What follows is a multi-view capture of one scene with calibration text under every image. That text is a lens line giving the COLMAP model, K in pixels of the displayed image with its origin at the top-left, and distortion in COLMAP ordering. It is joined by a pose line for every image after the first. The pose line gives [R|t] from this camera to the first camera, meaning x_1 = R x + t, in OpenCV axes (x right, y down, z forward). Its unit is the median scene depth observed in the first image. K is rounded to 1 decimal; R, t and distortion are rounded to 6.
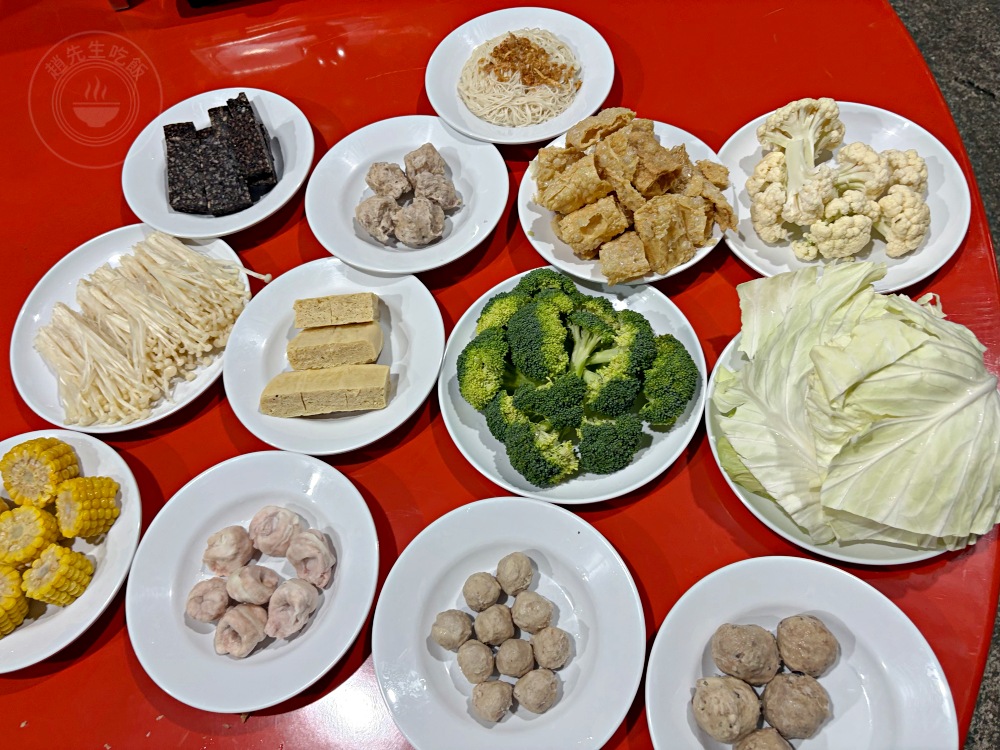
lens RADIAL K [[762.0, 0, 509.2], [0, 762.0, 376.4], [0, 0, 1]] dist [0.045602, -0.044677]
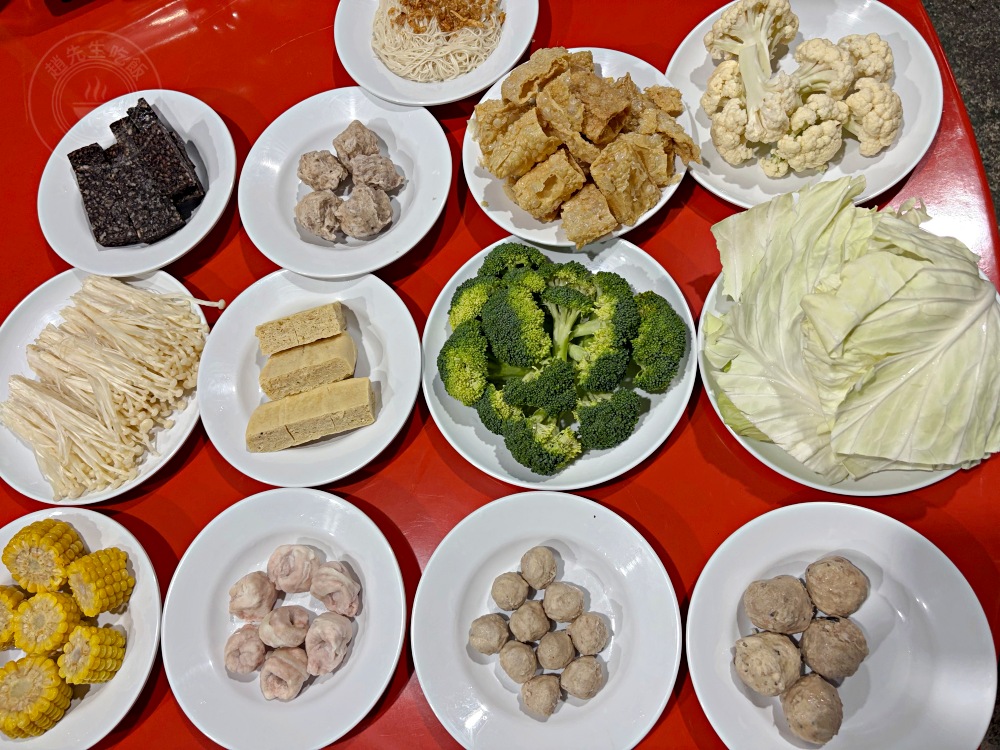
lens RADIAL K [[760.5, 0, 505.7], [0, 760.5, 381.1], [0, 0, 1]] dist [0.049605, -0.052006]
pose [[0.980140, -0.198308, -0.000079, 0.011507], [0.195941, 0.968380, 0.154427, -0.124945], [-0.030548, -0.151375, 0.988004, 0.045723]]
